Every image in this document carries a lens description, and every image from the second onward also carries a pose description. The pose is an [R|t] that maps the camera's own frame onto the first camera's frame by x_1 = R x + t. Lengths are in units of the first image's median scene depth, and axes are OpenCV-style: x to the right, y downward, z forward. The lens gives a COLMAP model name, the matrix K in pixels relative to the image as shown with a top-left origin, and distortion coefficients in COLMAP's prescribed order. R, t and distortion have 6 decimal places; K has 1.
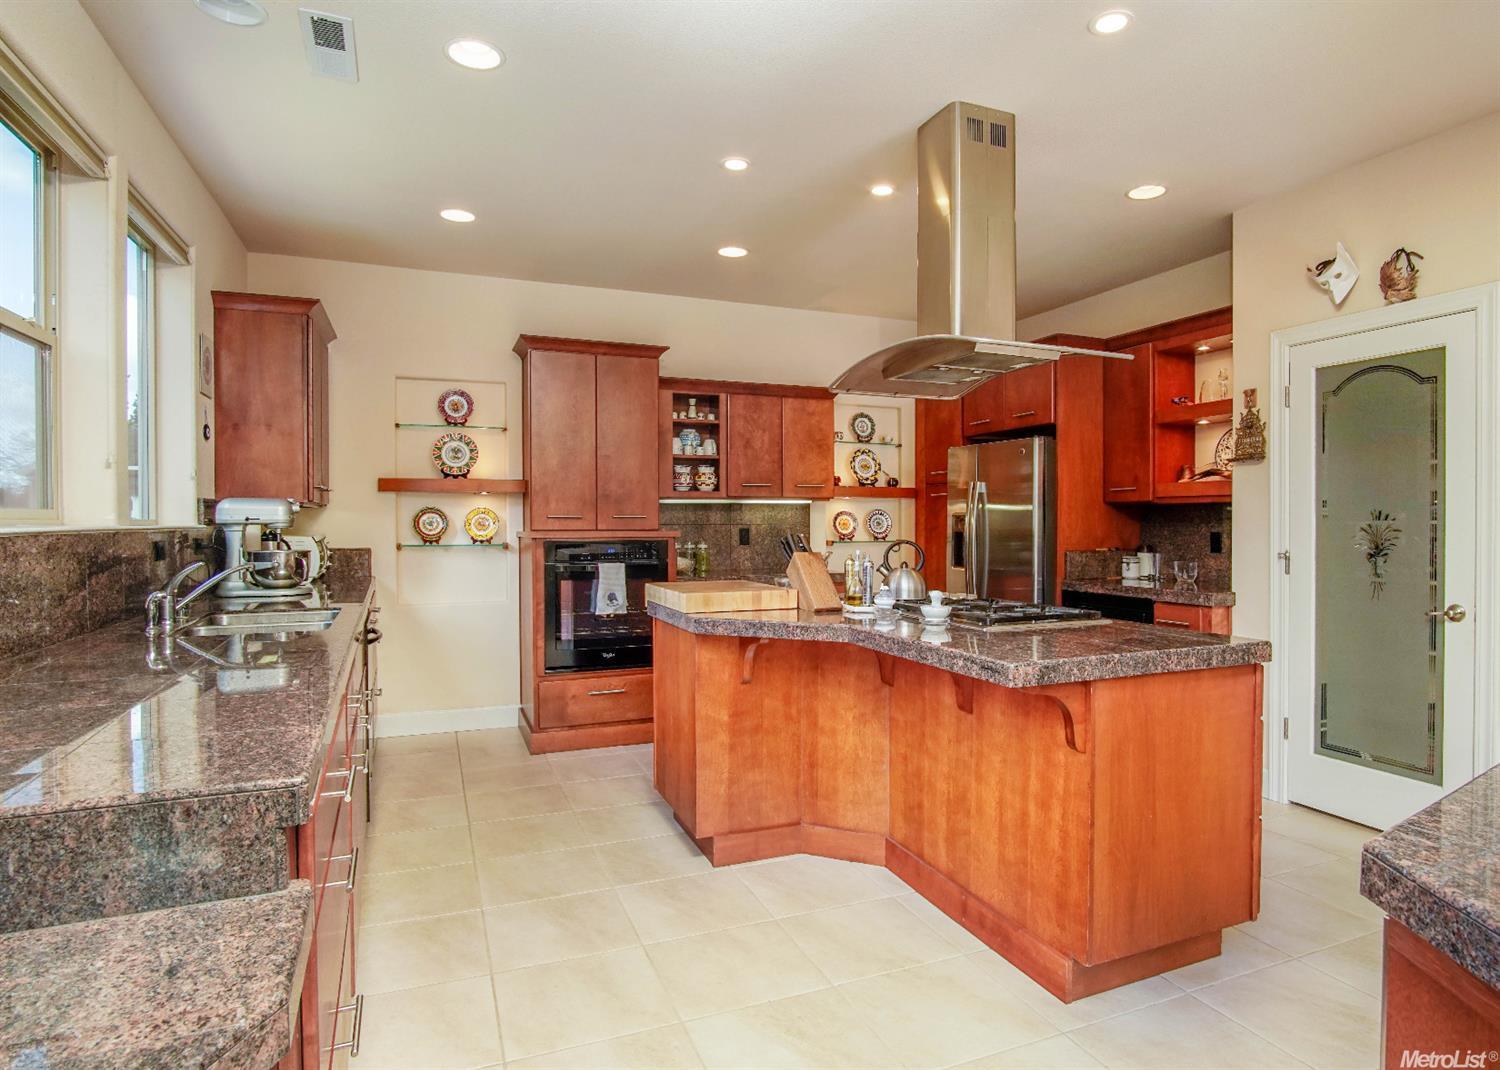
lens RADIAL K [[858.2, 0, 742.5], [0, 858.2, 532.2], [0, 0, 1]] dist [-0.024249, 0.002617]
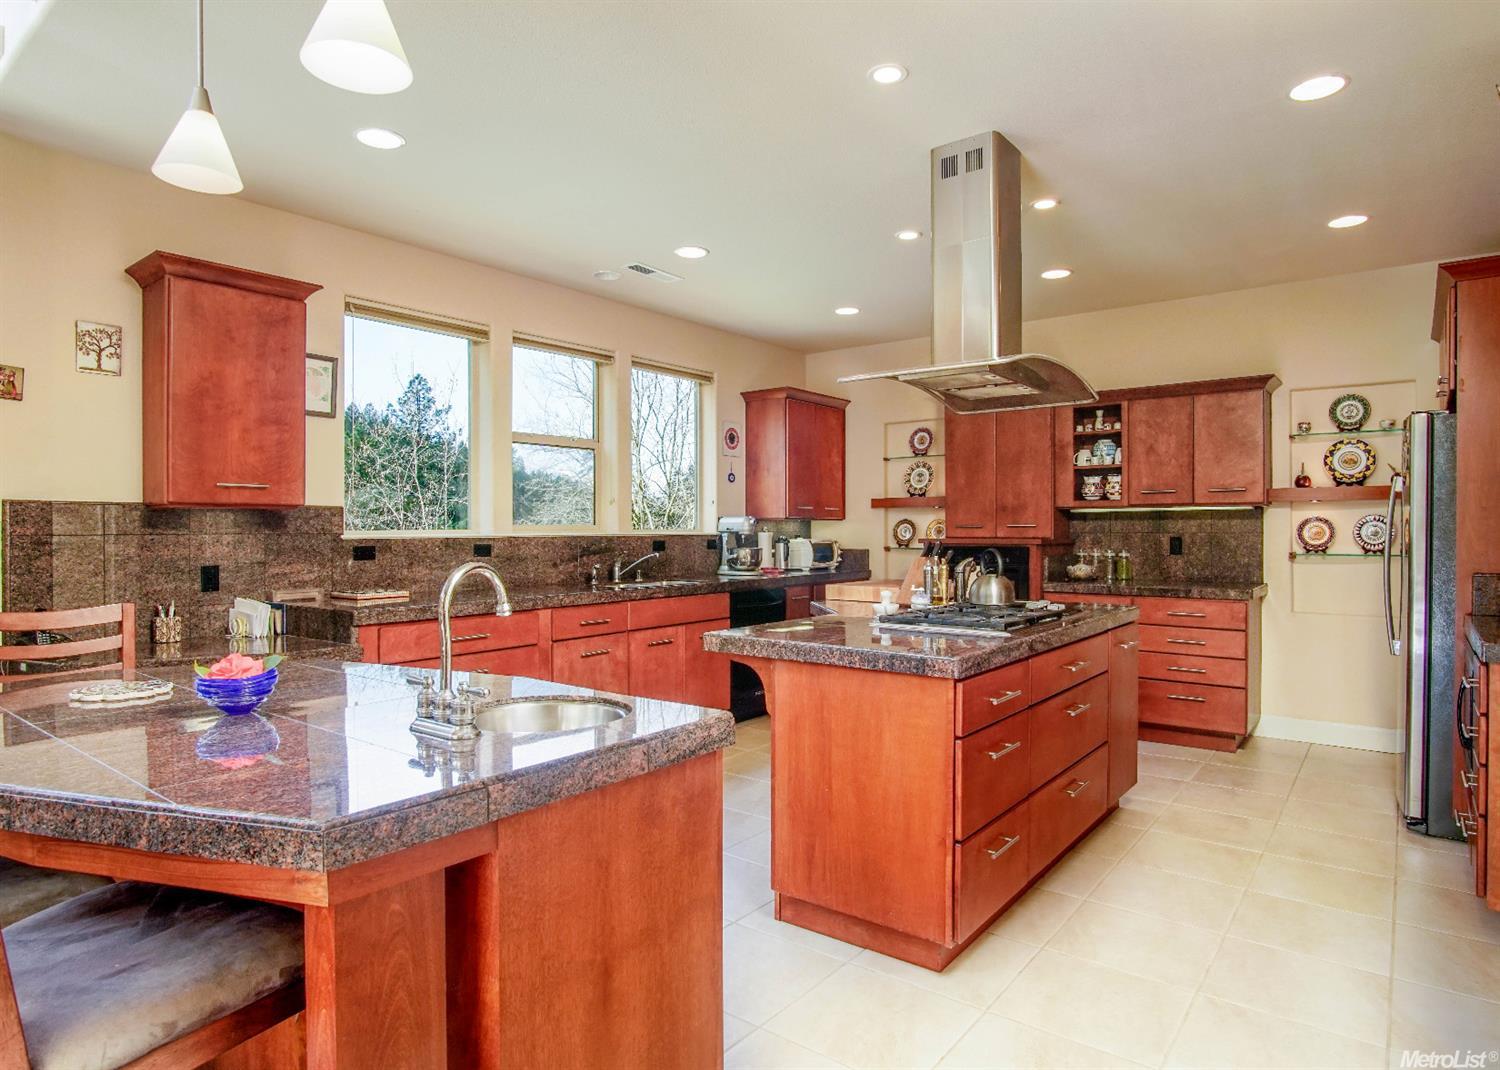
lens RADIAL K [[821.7, 0, 747.6], [0, 821.7, 531.6], [0, 0, 1]] dist [-0.022703, 0.000643]
pose [[0.498125, 0.001327, -0.867104, 0.578066], [-0.009162, 0.999951, -0.003733, -0.003160], [0.867057, 0.009804, 0.498113, 0.149788]]
